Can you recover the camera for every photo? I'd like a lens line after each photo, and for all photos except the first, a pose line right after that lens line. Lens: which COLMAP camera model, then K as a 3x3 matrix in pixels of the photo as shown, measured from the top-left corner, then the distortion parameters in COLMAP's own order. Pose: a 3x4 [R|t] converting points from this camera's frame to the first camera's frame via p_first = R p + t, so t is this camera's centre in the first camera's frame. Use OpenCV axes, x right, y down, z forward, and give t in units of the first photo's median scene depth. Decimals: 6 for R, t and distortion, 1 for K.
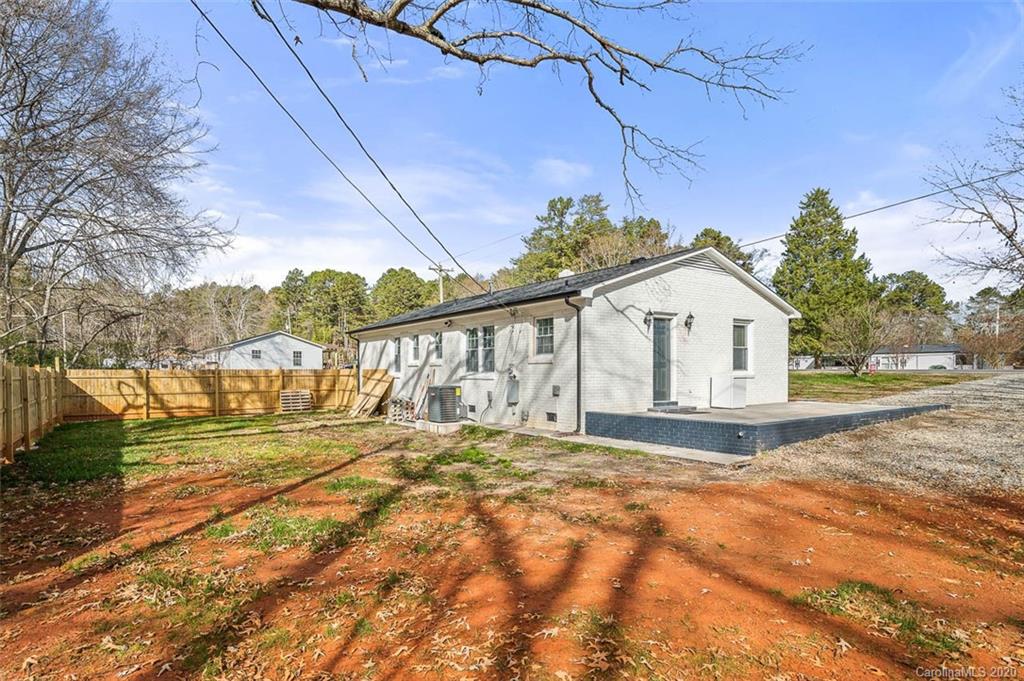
lens RADIAL K [[540.2, 0, 482.4], [0, 540.2, 380.4], [0, 0, 1]] dist [-0.002534, 0.002043]
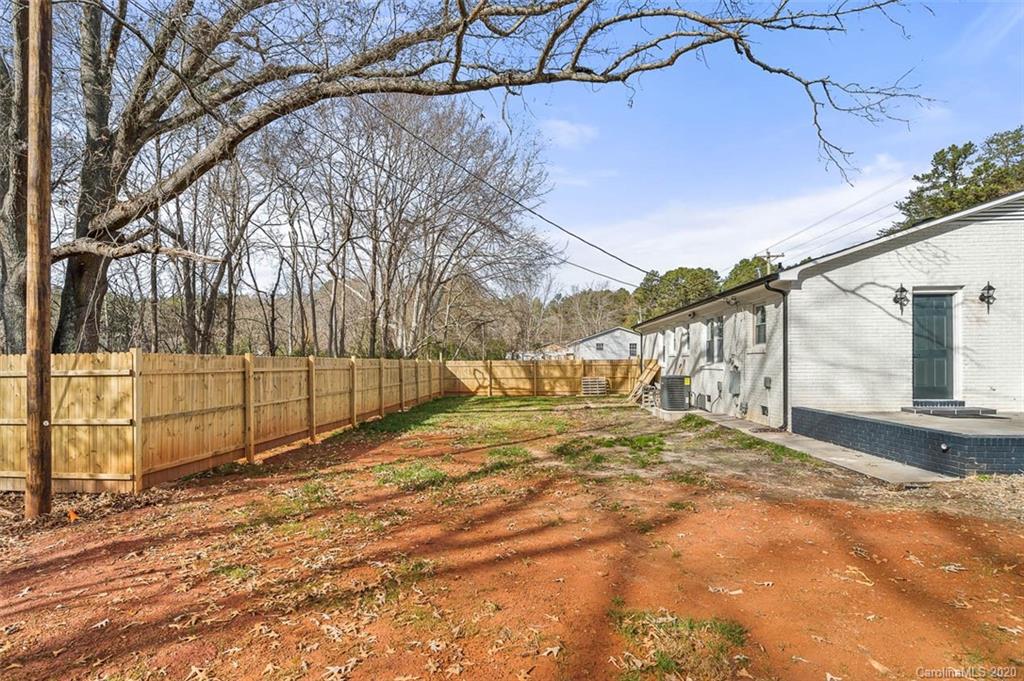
lens RADIAL K [[476.7, 0, 492.4], [0, 476.7, 363.6], [0, 0, 1]] dist [-0.003969, 0.000104]
pose [[0.781574, -0.000059, -0.623813, 0.259570], [-0.005932, 0.999954, -0.007527, -0.004691], [0.623785, 0.009583, 0.781538, 0.060864]]
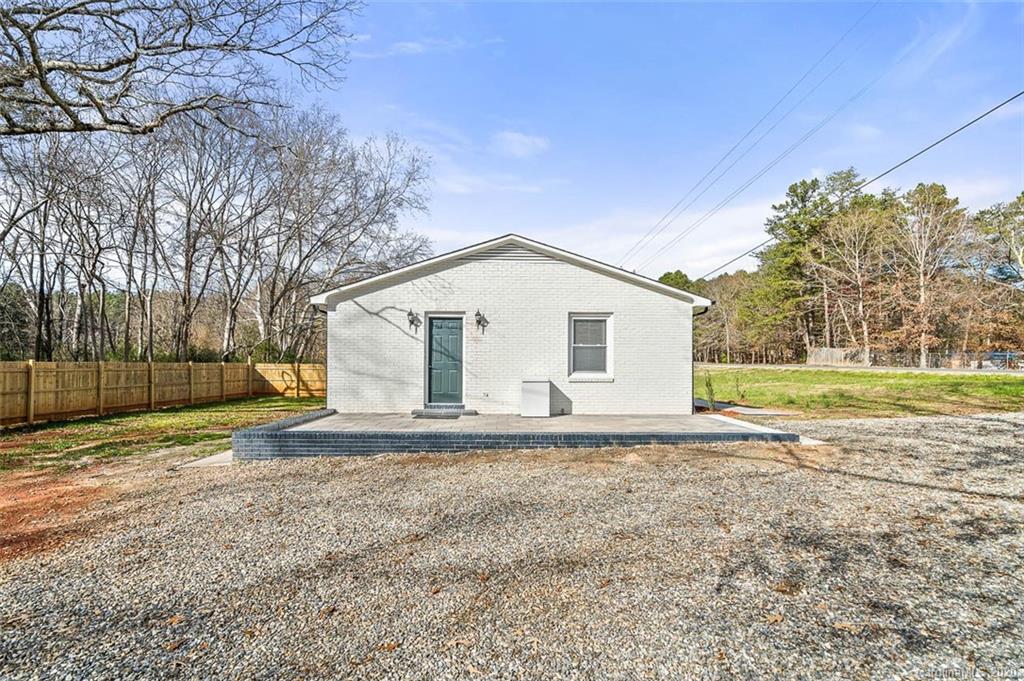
lens RADIAL K [[476.7, 0, 546.2], [0, 476.7, 355.1], [0, 0, 1]] dist [-0.003969, 0.000104]
pose [[0.841631, 0.000355, -0.540053, 0.944256], [-0.020233, 0.999318, -0.030875, -0.024594], [0.539674, 0.036912, 0.841065, 0.379428]]
